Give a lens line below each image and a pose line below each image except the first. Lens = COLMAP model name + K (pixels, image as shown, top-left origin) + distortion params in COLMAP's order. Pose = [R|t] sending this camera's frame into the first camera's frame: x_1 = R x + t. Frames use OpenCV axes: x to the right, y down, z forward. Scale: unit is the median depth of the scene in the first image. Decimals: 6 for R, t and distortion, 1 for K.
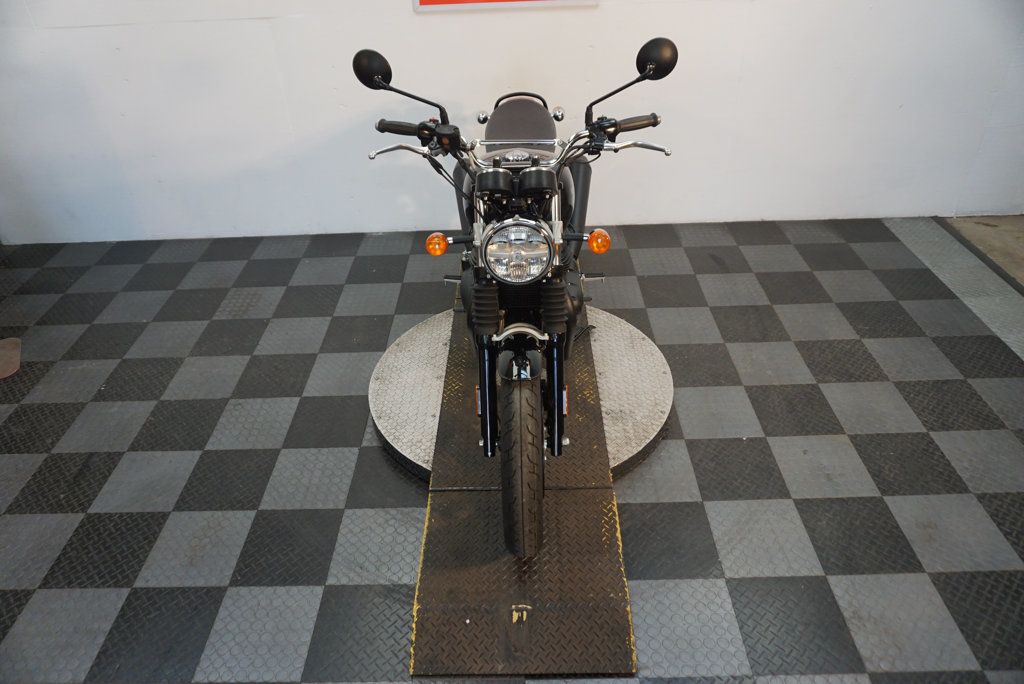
lens RADIAL K [[689.1, 0, 510.4], [0, 689.1, 341.5], [0, 0, 1]] dist [-0.043228, 0.032589]
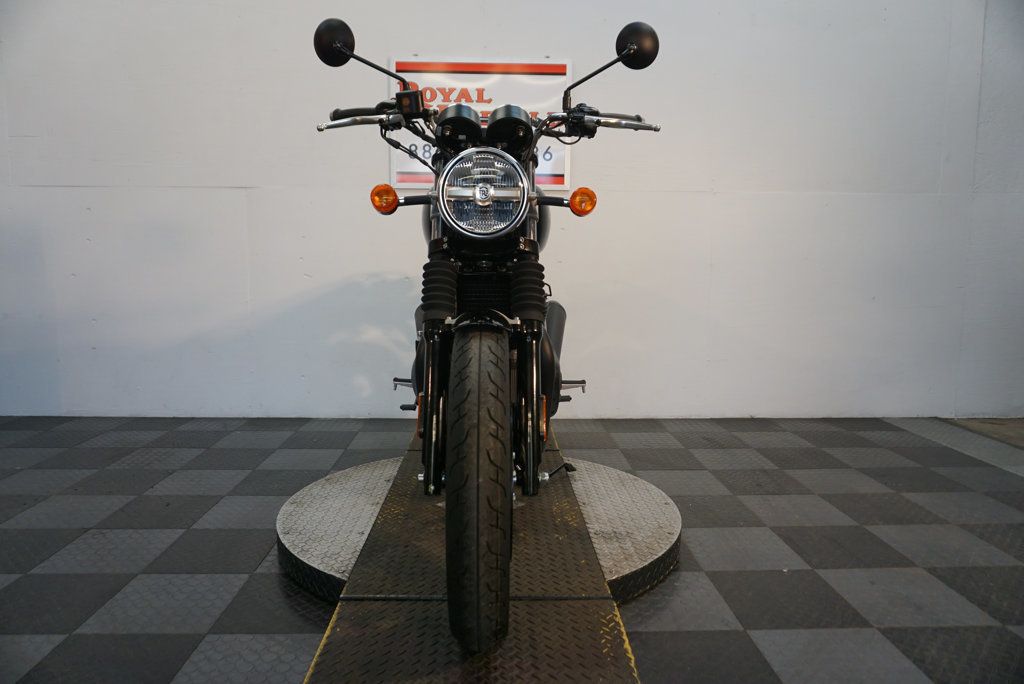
lens RADIAL K [[689.1, 0, 507.7], [0, 689.1, 342.3], [0, 0, 1]] dist [-0.043228, 0.032589]
pose [[0.998785, 0.035902, 0.033767, 0.011147], [-0.015582, 0.879992, -0.474733, 0.250093], [-0.046759, 0.473629, 0.879482, 0.232079]]
